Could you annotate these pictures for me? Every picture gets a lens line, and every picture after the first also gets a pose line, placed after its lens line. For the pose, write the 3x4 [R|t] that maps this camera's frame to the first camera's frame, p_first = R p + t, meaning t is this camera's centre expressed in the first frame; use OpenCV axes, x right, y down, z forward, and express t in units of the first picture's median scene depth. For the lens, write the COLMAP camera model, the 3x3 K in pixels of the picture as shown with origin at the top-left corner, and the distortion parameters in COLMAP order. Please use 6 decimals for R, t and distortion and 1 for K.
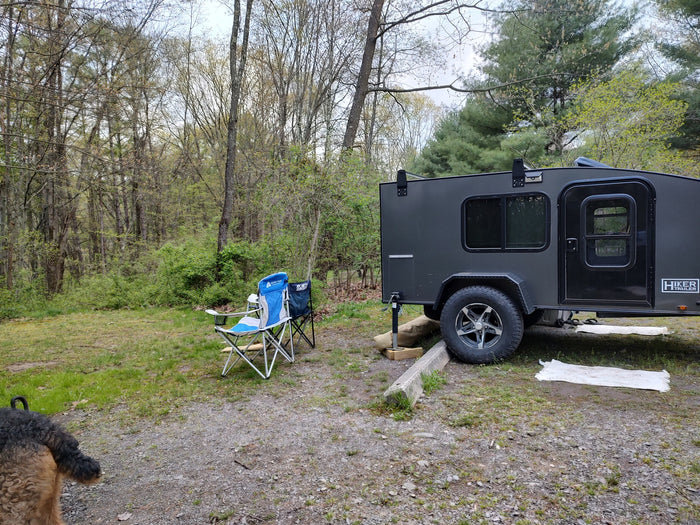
lens RADIAL K [[500.5, 0, 348.8], [0, 500.5, 262.9], [0, 0, 1]] dist [0.020598, -0.007599]
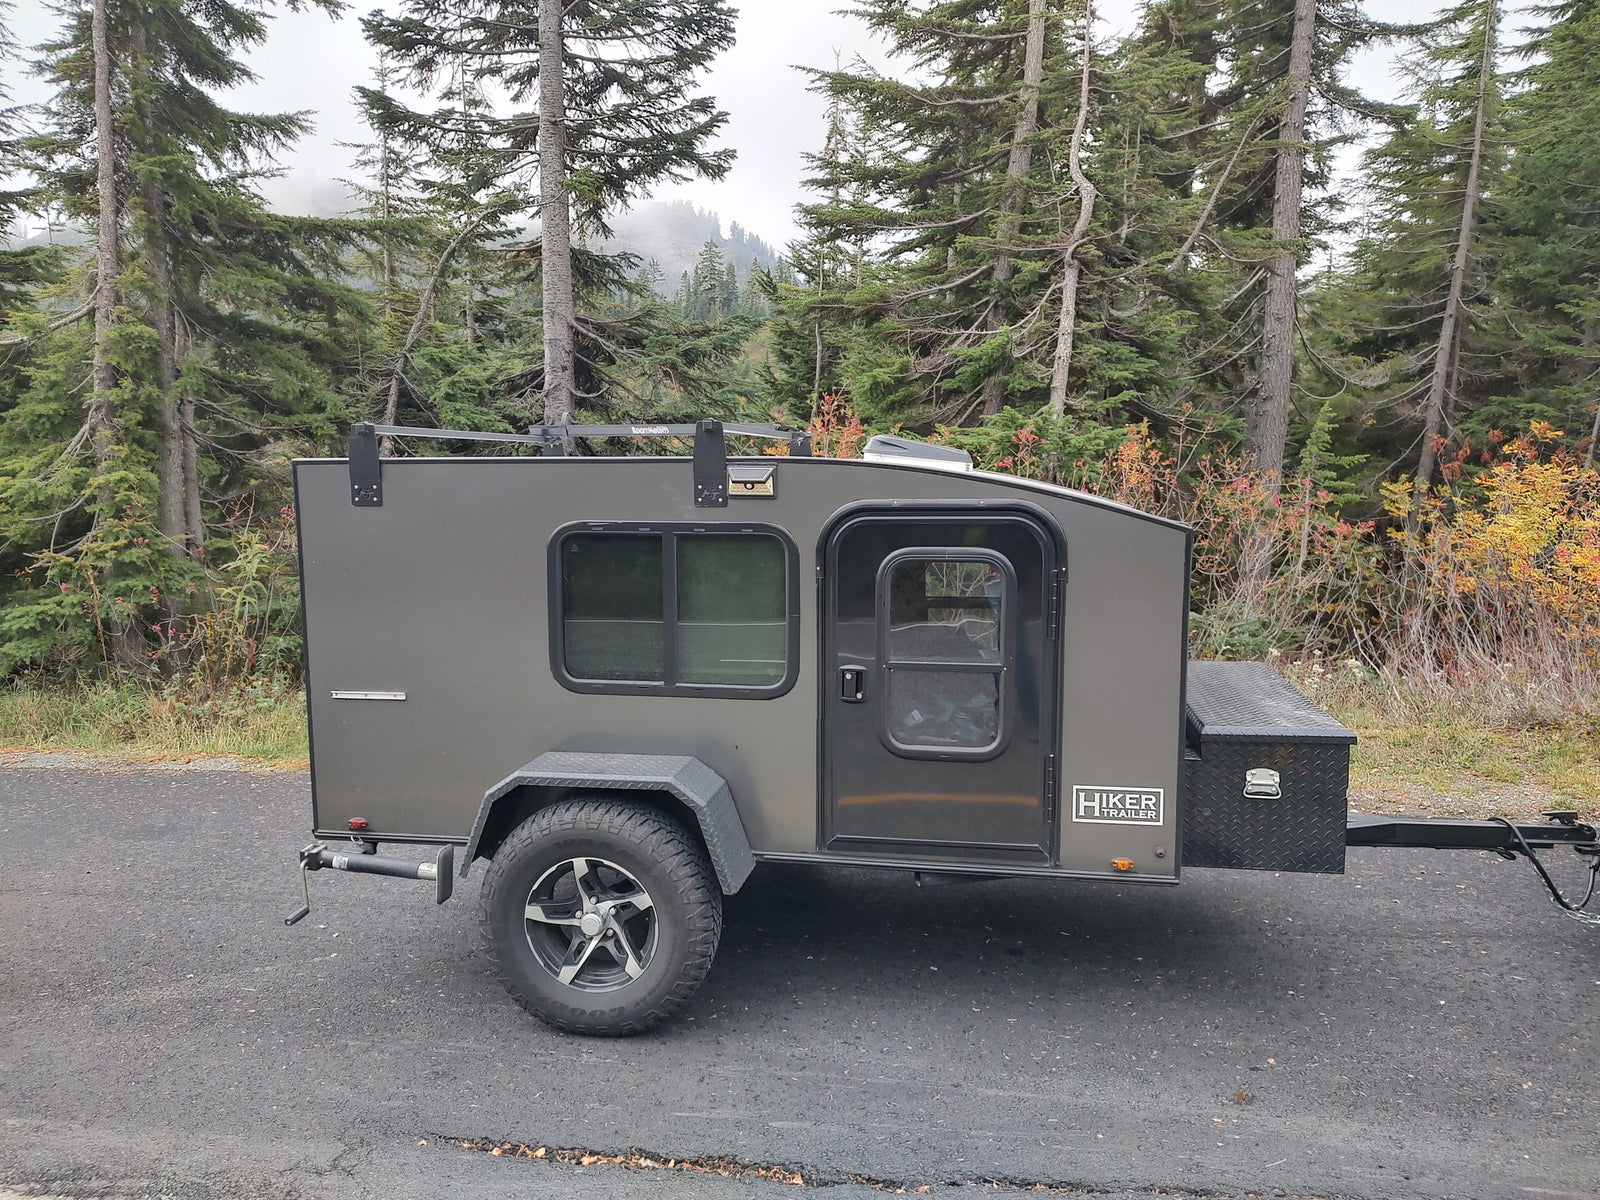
lens RADIAL K [[1143.9, 0, 803.0], [0, 1143.9, 604.6], [0, 0, 1]] dist [0.020598, -0.007599]
pose [[0.950209, -0.036815, 0.309430, 0.159754], [-0.001047, 0.992614, 0.121312, -0.180521], [-0.311610, -0.115595, 0.943153, 0.255651]]
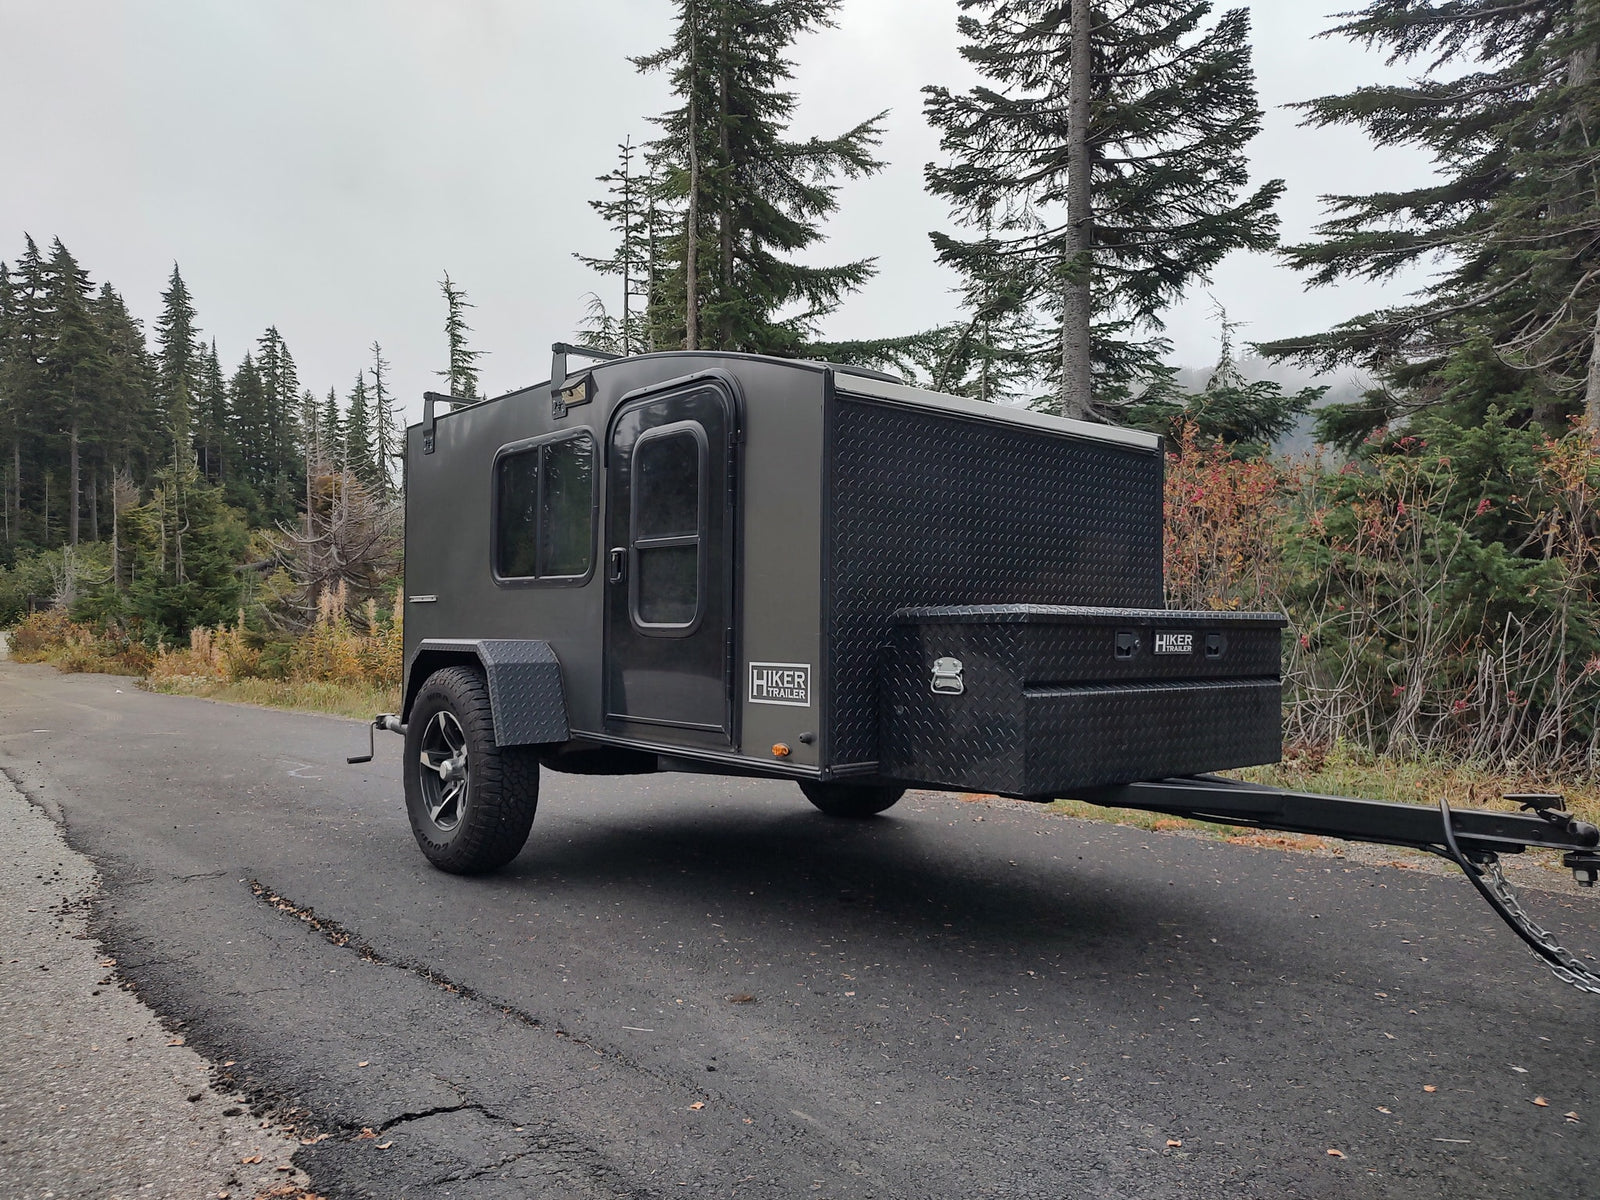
lens RADIAL K [[1143.9, 0, 801.5], [0, 1143.9, 602.9], [0, 0, 1]] dist [0.020598, -0.007599]
pose [[0.930713, 0.007244, -0.365678, 0.839473], [-0.015349, 0.999697, -0.019262, 0.004930], [0.365428, 0.023541, 0.930542, 0.258306]]
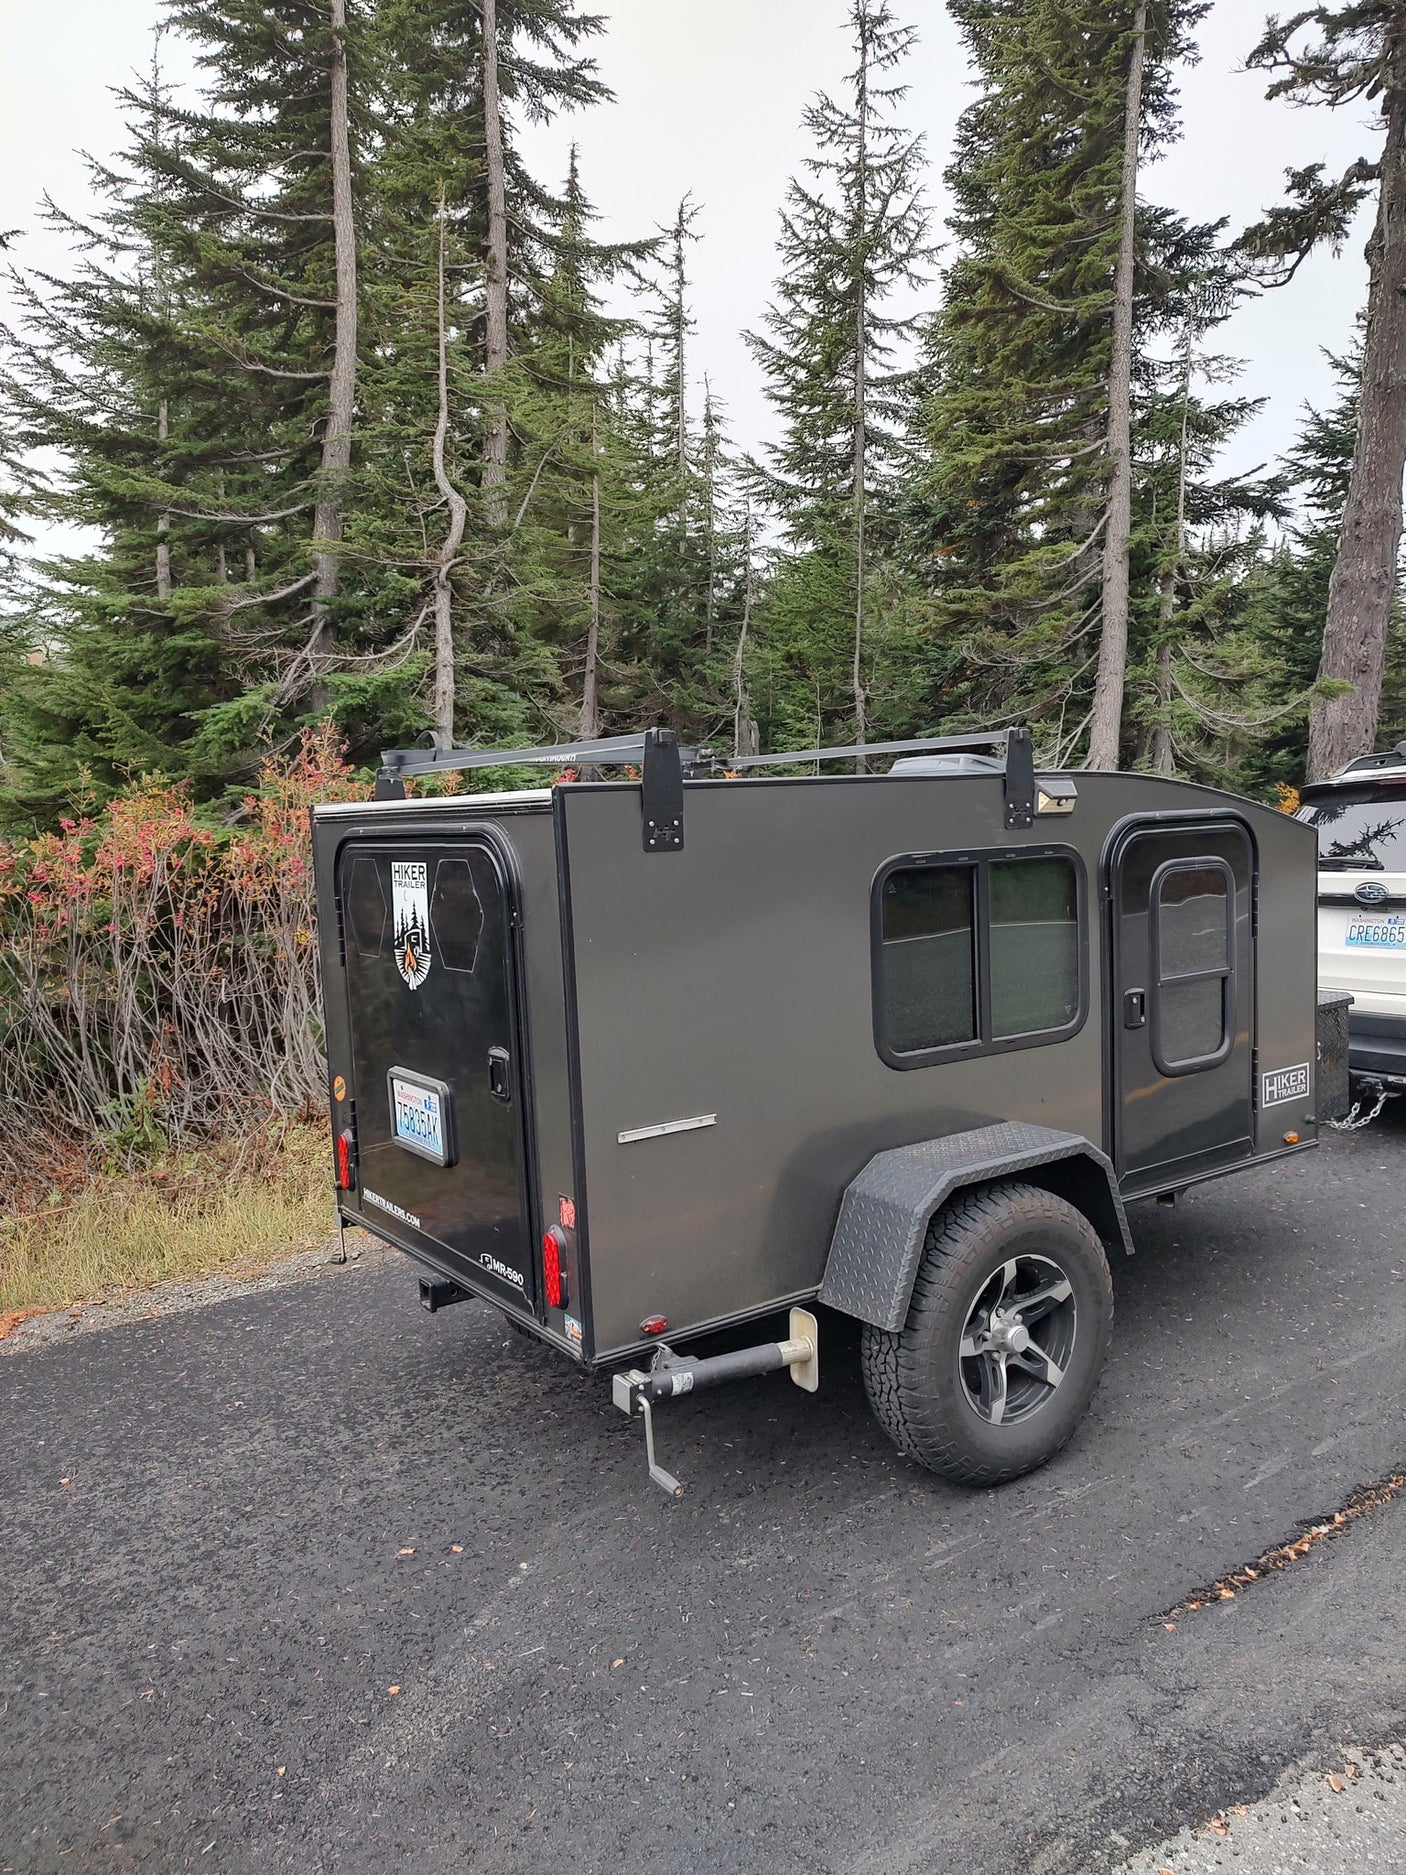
lens RADIAL K [[1340.5, 0, 698.9], [0, 1340.5, 945.1], [0, 0, 1]] dist [0.020598, -0.007599]
pose [[0.460208, -0.101812, 0.881954, -0.449259], [0.037581, 0.994746, 0.095223, -0.166578], [-0.887015, -0.010677, 0.461616, 0.811077]]
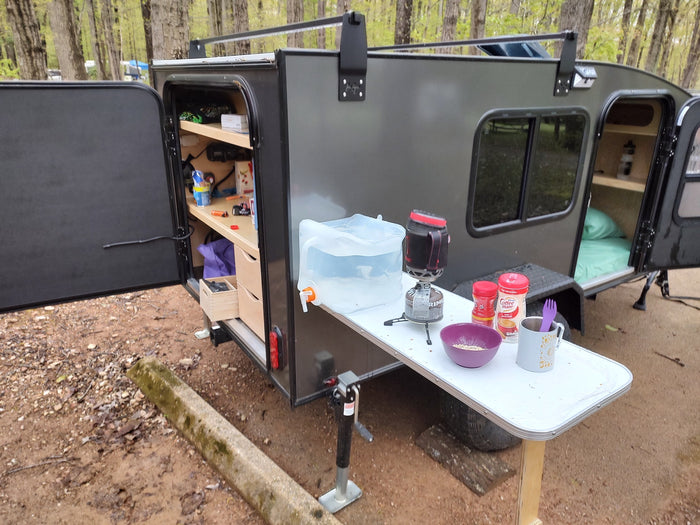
lens RADIAL K [[500.5, 0, 351.6], [0, 500.5, 257.4], [0, 0, 1]] dist [0.020598, -0.007599]
pose [[0.466597, -0.292453, 0.834721, -0.214378], [-0.017767, 0.940463, 0.339432, -0.167642], [-0.884292, -0.173208, 0.433621, 0.950375]]
